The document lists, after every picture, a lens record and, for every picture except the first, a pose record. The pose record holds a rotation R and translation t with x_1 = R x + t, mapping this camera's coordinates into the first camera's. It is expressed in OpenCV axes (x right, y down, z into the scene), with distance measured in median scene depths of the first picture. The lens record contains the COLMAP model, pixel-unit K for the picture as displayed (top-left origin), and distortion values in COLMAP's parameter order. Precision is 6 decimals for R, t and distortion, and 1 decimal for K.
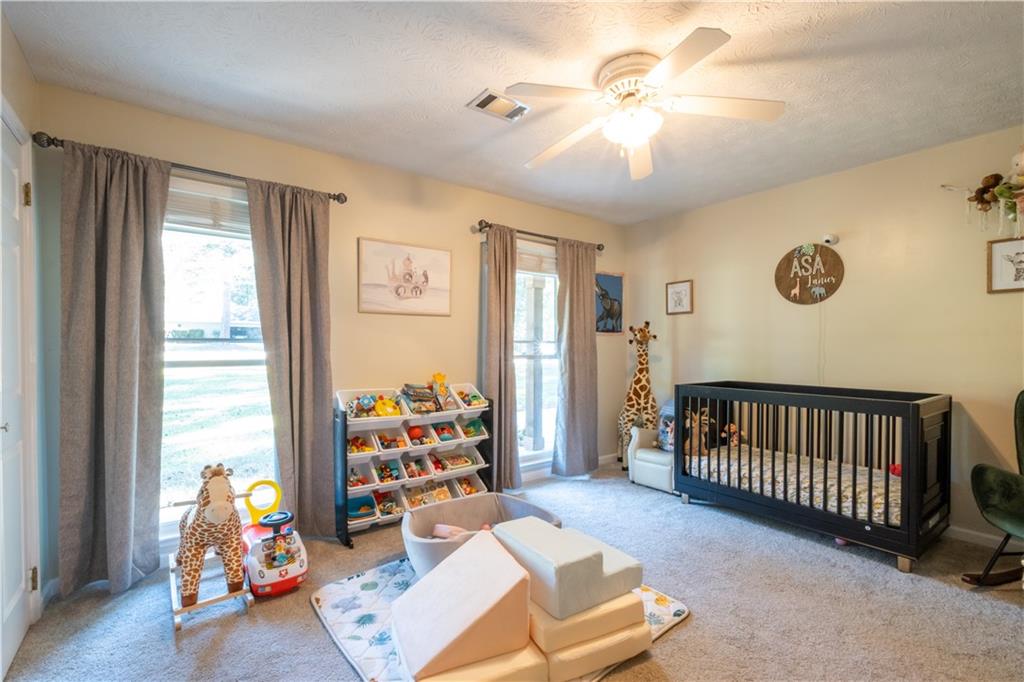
lens RADIAL K [[451.2, 0, 503.6], [0, 451.2, 351.5], [0, 0, 1]] dist [0.000887, 0.000039]
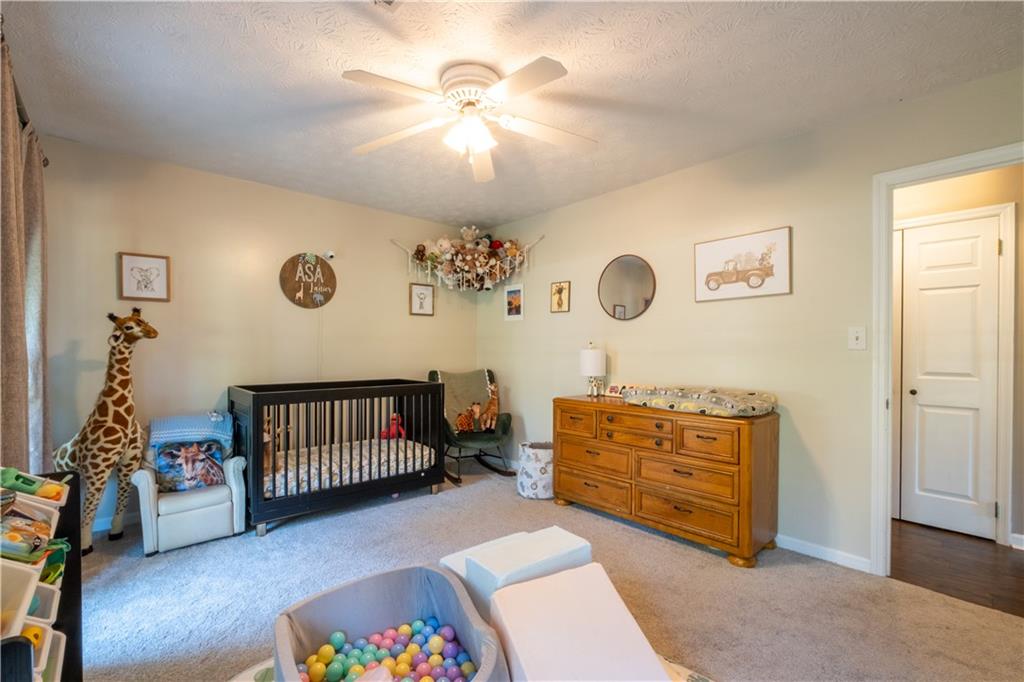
lens RADIAL K [[451.2, 0, 503.6], [0, 451.2, 351.5], [0, 0, 1]] dist [0.000887, 0.000039]
pose [[-0.078550, -0.011230, 0.996847, -0.463729], [0.005759, 0.999915, 0.011718, -0.009771], [-0.996894, 0.006662, -0.078479, 0.624458]]
